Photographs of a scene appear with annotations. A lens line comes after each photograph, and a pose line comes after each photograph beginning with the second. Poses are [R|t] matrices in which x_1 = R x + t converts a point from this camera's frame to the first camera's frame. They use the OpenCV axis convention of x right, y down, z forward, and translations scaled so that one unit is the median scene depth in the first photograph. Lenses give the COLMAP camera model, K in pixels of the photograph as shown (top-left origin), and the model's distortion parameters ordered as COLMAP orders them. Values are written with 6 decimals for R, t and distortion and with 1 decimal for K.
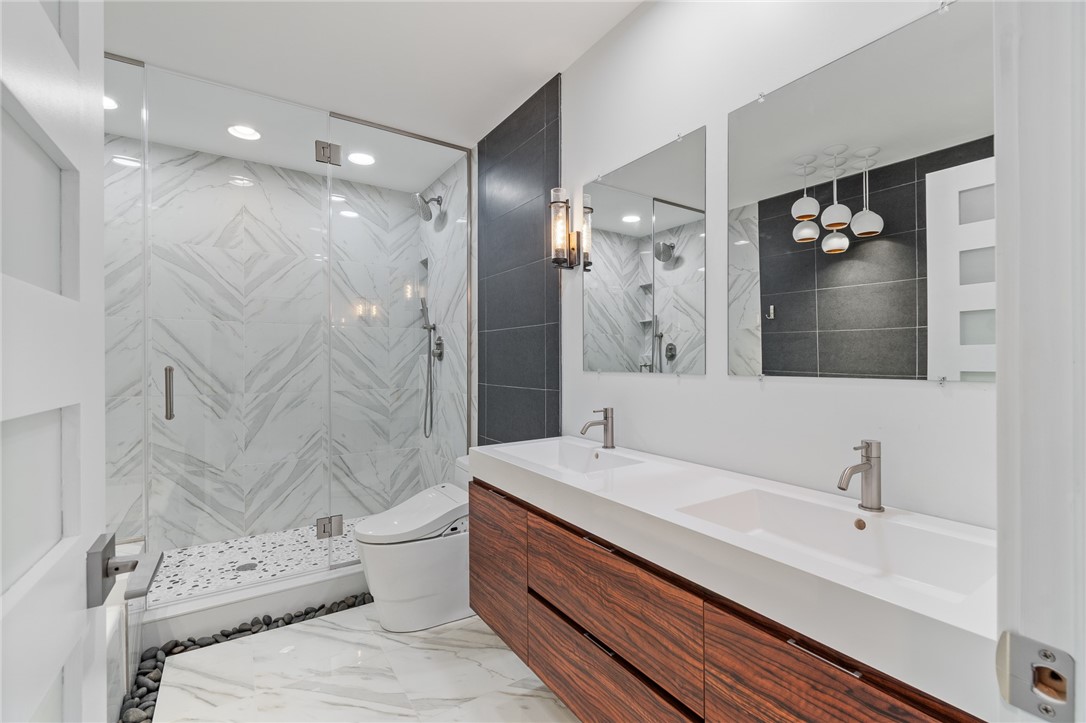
lens RADIAL K [[475.3, 0, 543.0], [0, 475.3, 361.5], [0, 0, 1]] dist [0.000844, -0.000027]
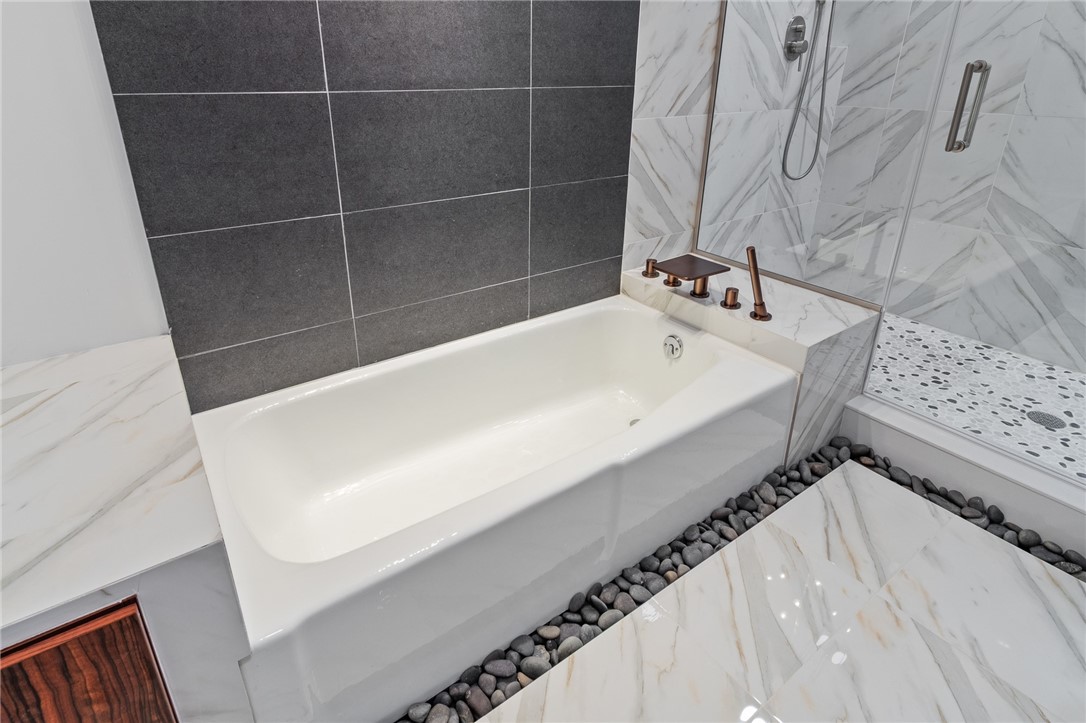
lens RADIAL K [[571.5, 0, 538.8], [0, 571.5, 291.0], [0, 0, 1]] dist [0.001303, -0.000143]
pose [[0.029199, 0.366429, -0.929988, -0.027233], [-0.003549, 0.930417, 0.366486, 0.016780], [0.999567, -0.007401, 0.028468, 0.419397]]
